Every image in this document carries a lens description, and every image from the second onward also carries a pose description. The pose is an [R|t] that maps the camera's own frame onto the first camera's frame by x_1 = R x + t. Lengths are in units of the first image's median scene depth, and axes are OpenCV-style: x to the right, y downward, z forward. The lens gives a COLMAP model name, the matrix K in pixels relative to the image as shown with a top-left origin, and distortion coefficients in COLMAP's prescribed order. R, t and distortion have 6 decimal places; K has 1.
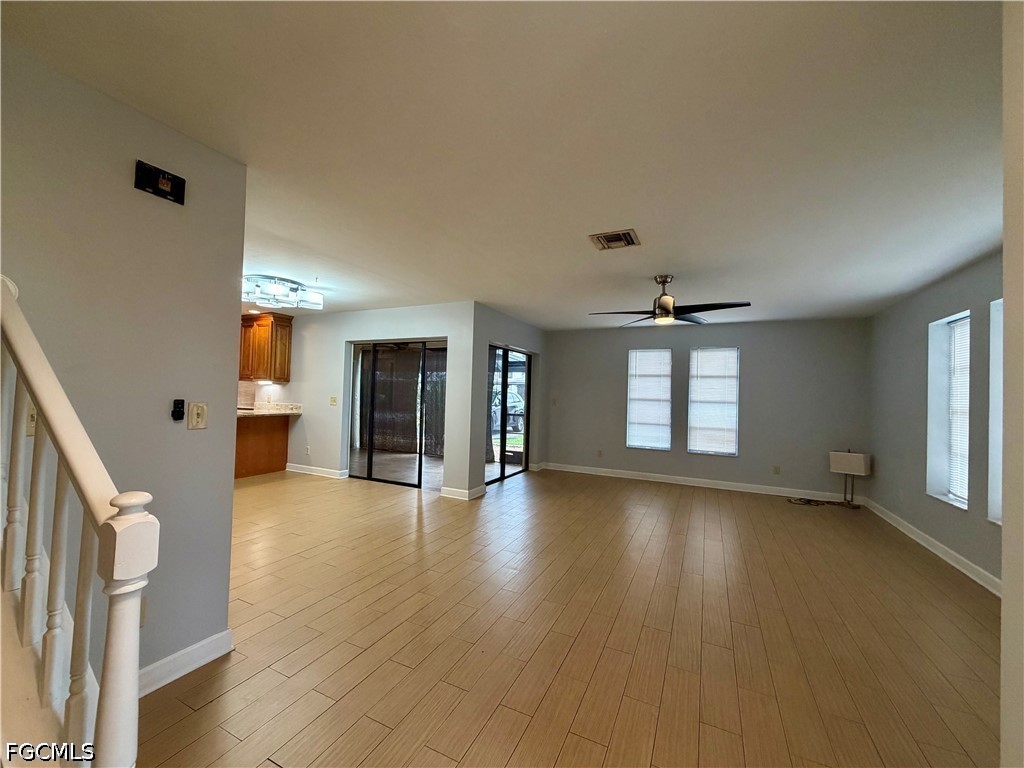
lens RADIAL K [[408.7, 0, 508.7], [0, 408.7, 386.0], [0, 0, 1]] dist [-0.000256, 0.000131]
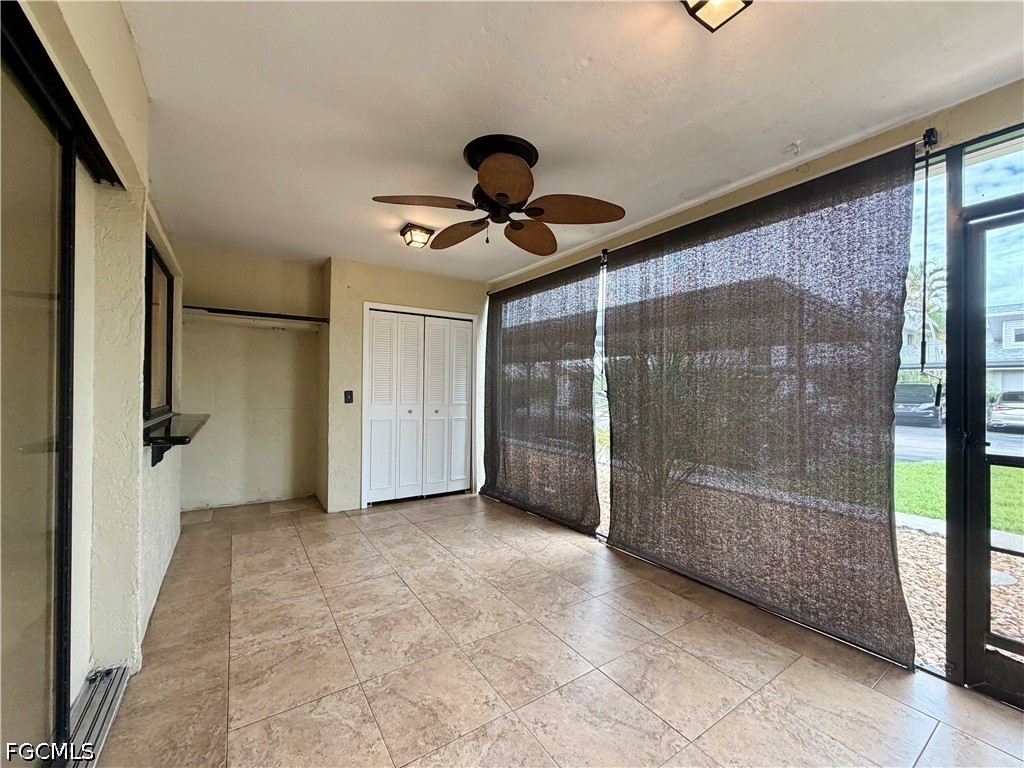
lens RADIAL K [[408.7, 0, 507.6], [0, 408.7, 384.0], [0, 0, 1]] dist [-0.000256, 0.000131]
pose [[0.859962, -0.023339, -0.509825, -0.147330], [0.026474, 0.999649, -0.001108, 0.035297], [0.509672, -0.012544, 0.860278, 0.957336]]
